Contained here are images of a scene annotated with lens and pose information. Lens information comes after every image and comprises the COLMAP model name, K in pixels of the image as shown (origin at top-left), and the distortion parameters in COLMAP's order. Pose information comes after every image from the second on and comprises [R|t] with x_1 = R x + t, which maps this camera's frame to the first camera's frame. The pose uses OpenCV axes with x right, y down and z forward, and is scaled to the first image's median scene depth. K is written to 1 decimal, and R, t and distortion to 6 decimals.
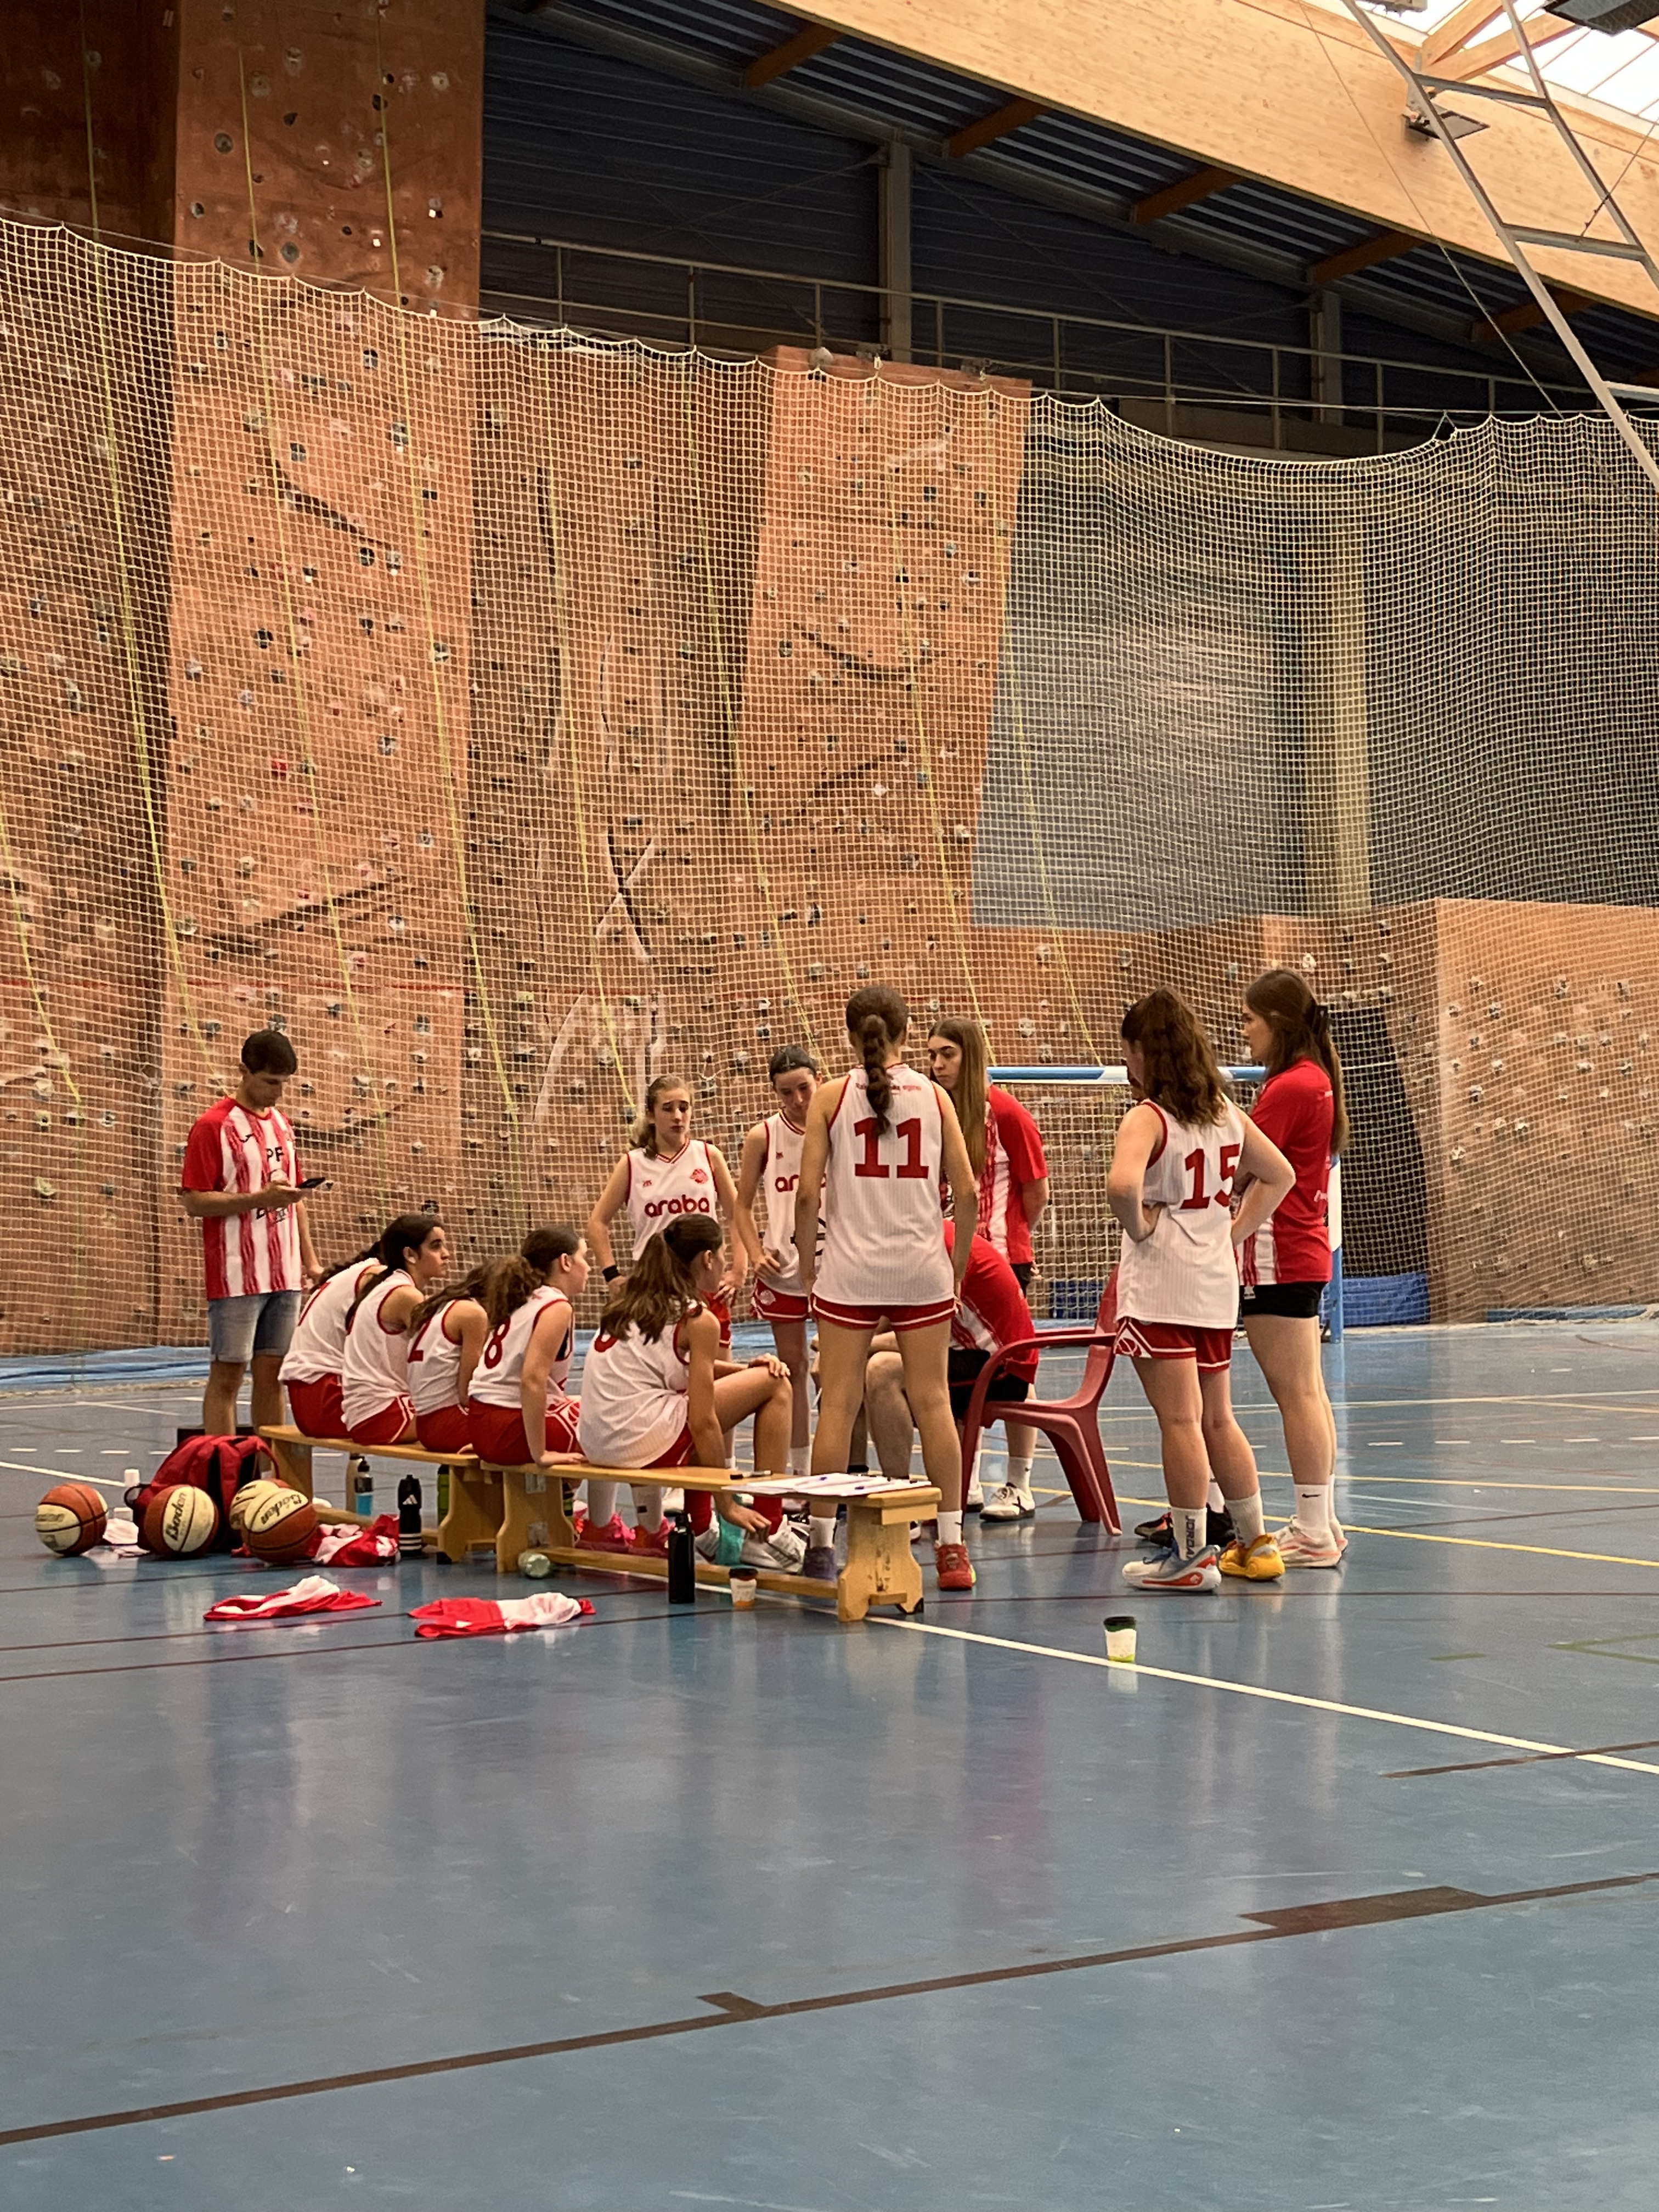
lens RADIAL K [[3360.0, 0, 837.0], [0, 3360.0, 1117.9], [0, 0, 1]] dist [0.062989, 0.000000]
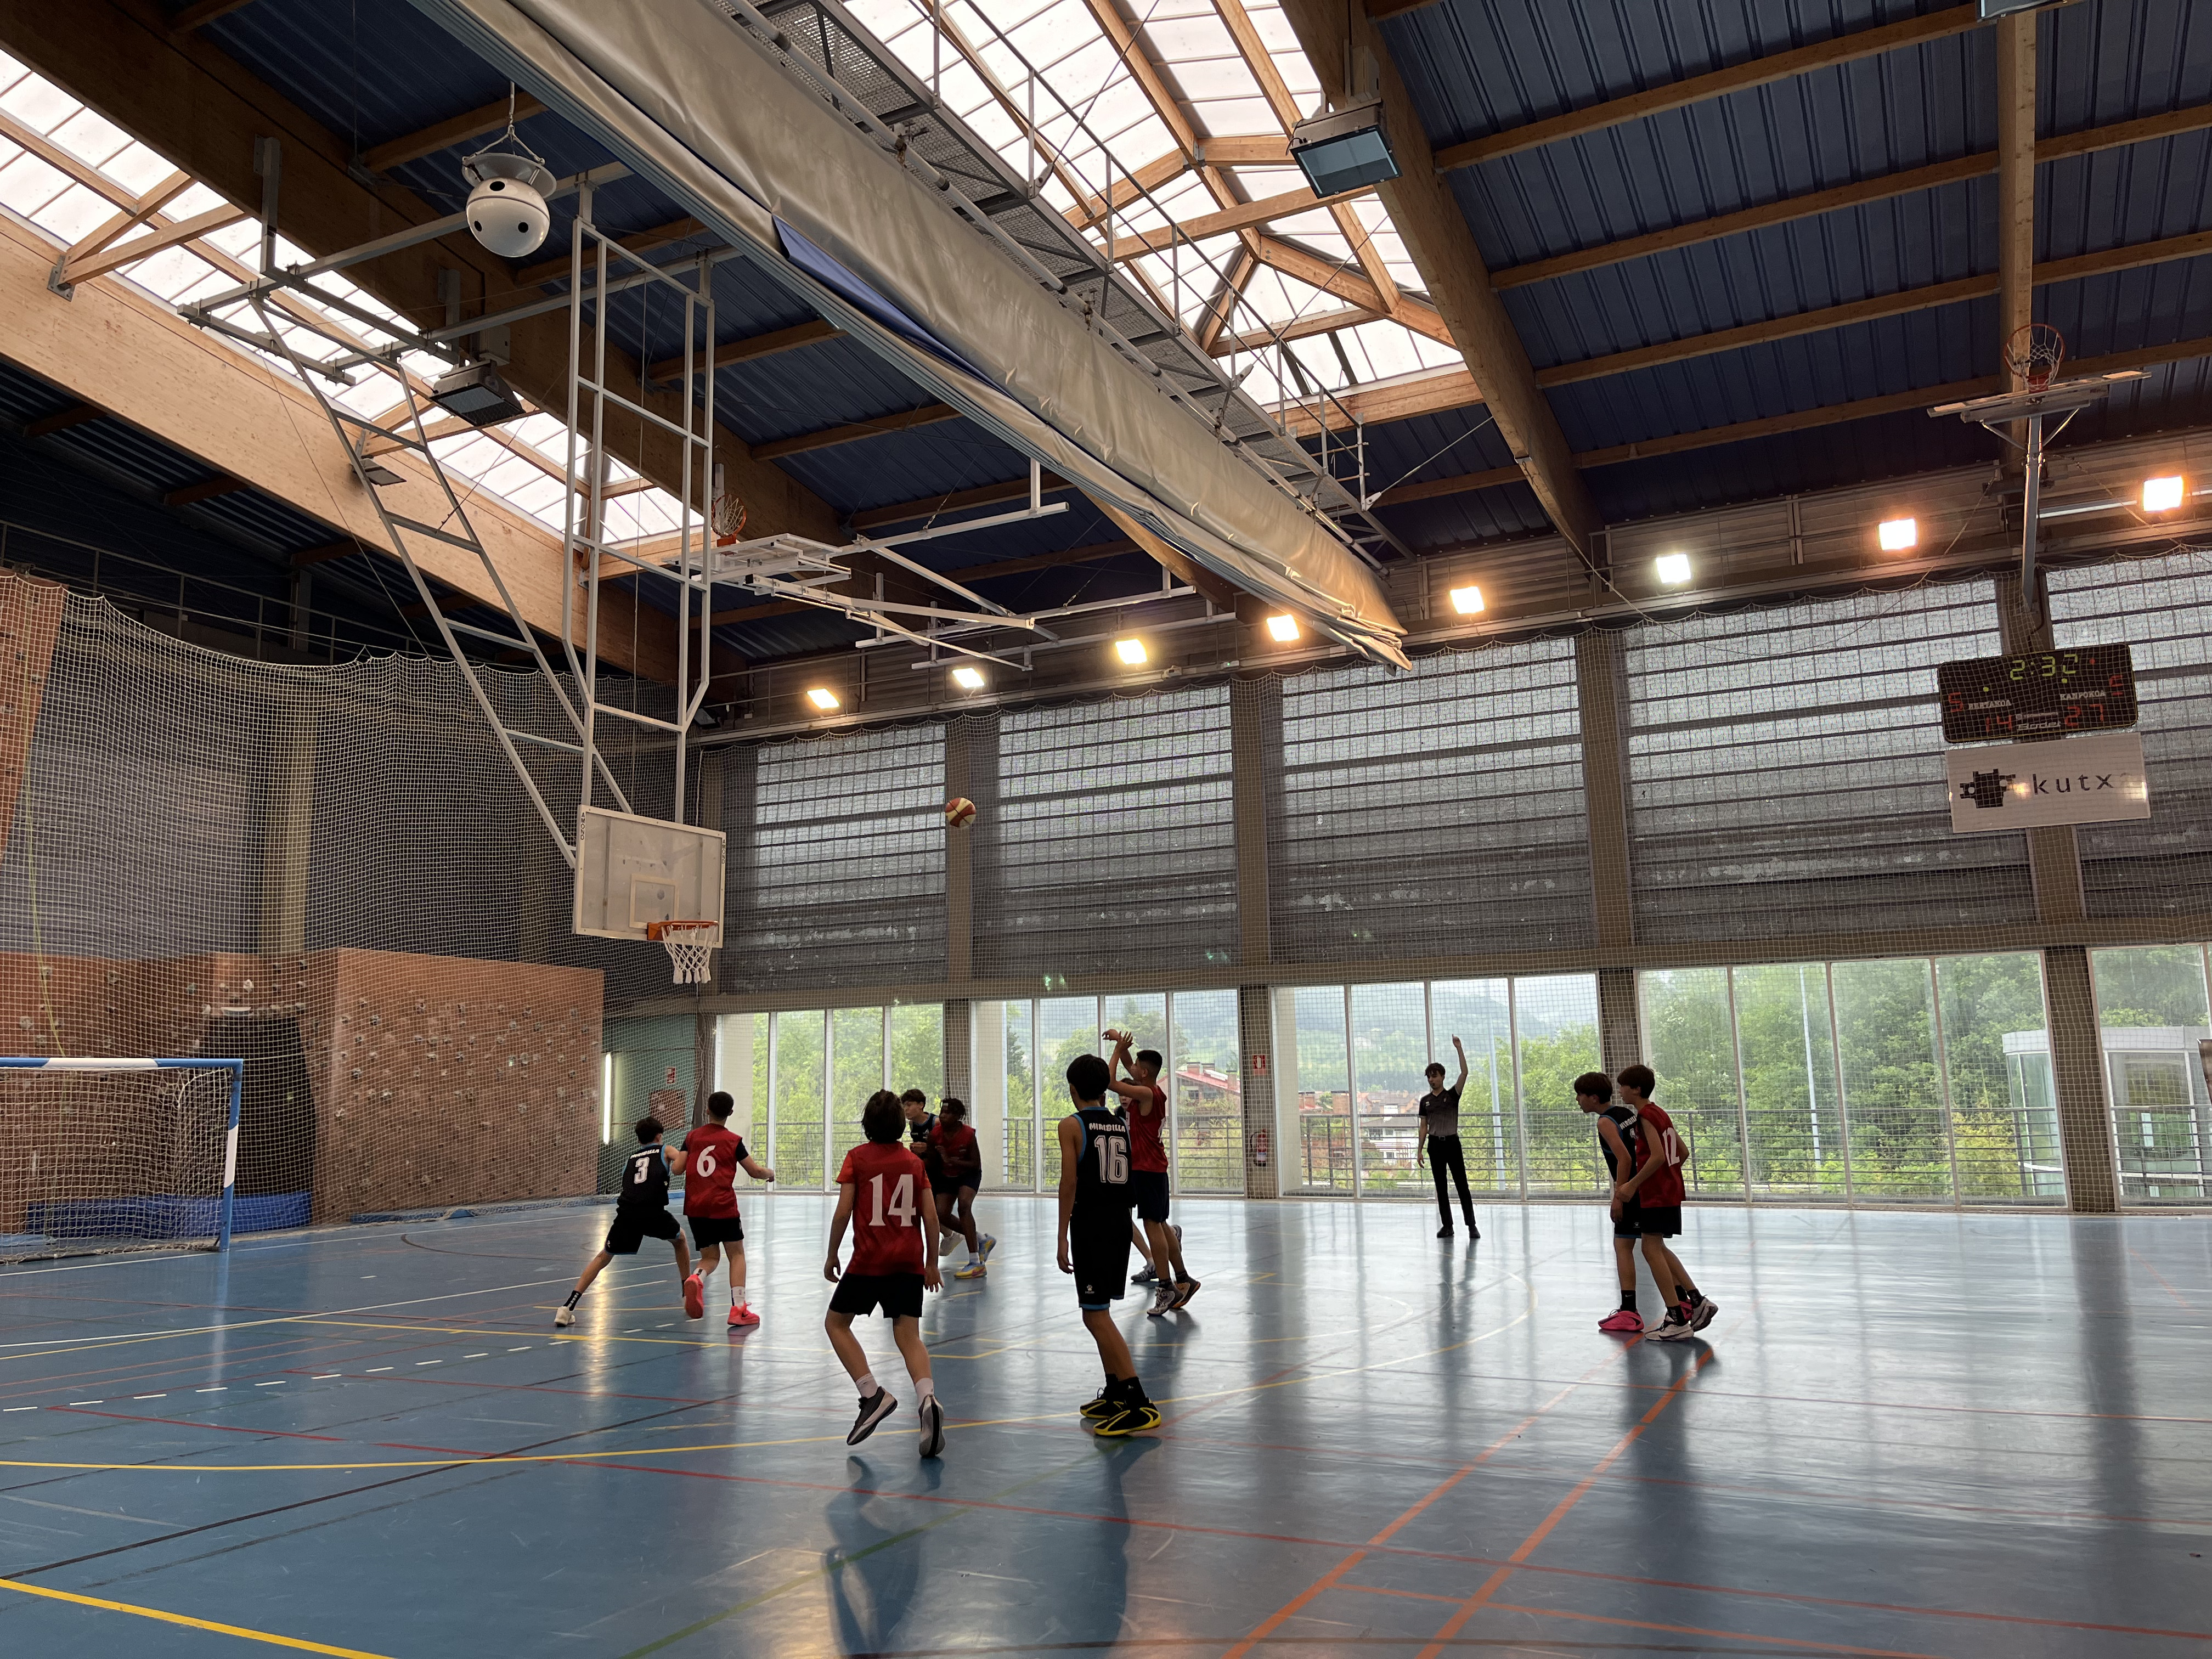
lens RADIAL K [[1678.7, 0, 1095.6], [0, 1678.7, 821.6], [0, 0, 1]] dist [0.077351, -0.095633]
pose [[0.846960, 0.090058, 0.523974, 0.058404], [-0.014478, 0.989090, -0.146598, -0.012556], [-0.531459, 0.116576, 0.839024, 0.146737]]
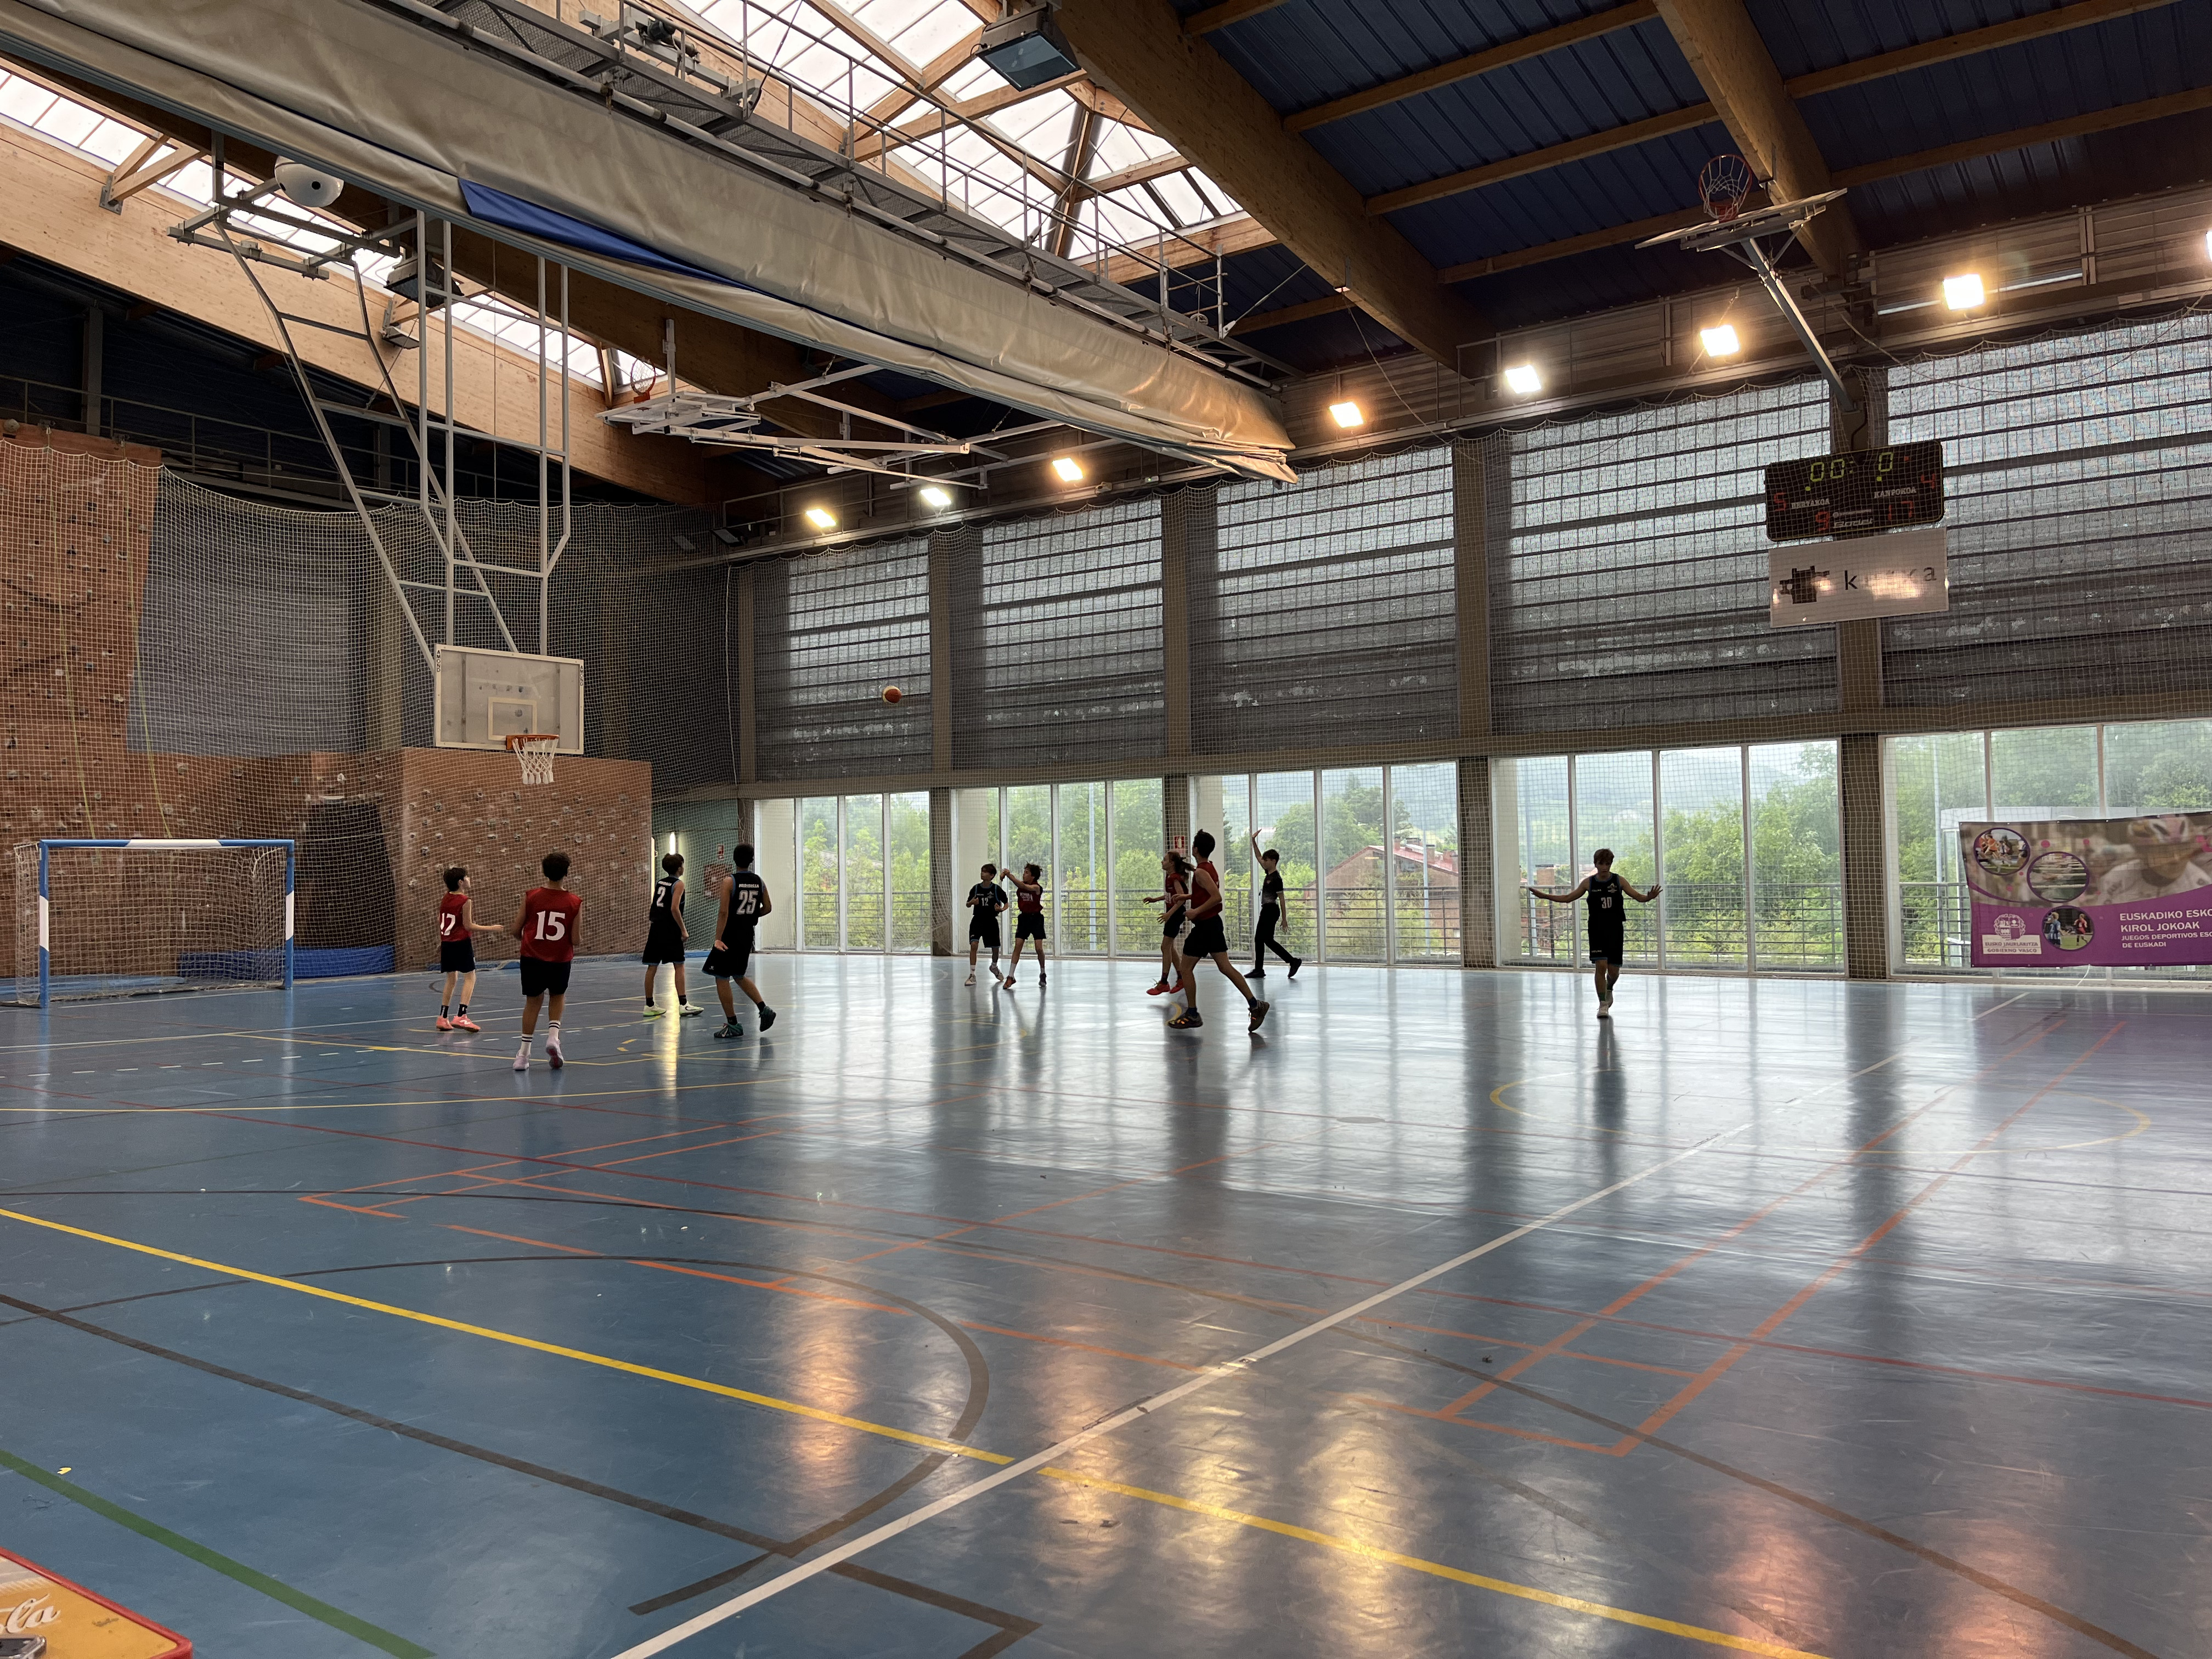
lens RADIAL K [[1678.7, 0, 1088.4], [0, 1678.7, 814.3], [0, 0, 1]] dist [0.077351, -0.095633]
pose [[0.921303, 0.018554, 0.388403, 0.167936], [-0.014055, 0.999797, -0.014421, -0.019560], [-0.388592, 0.007827, 0.921377, -0.023689]]
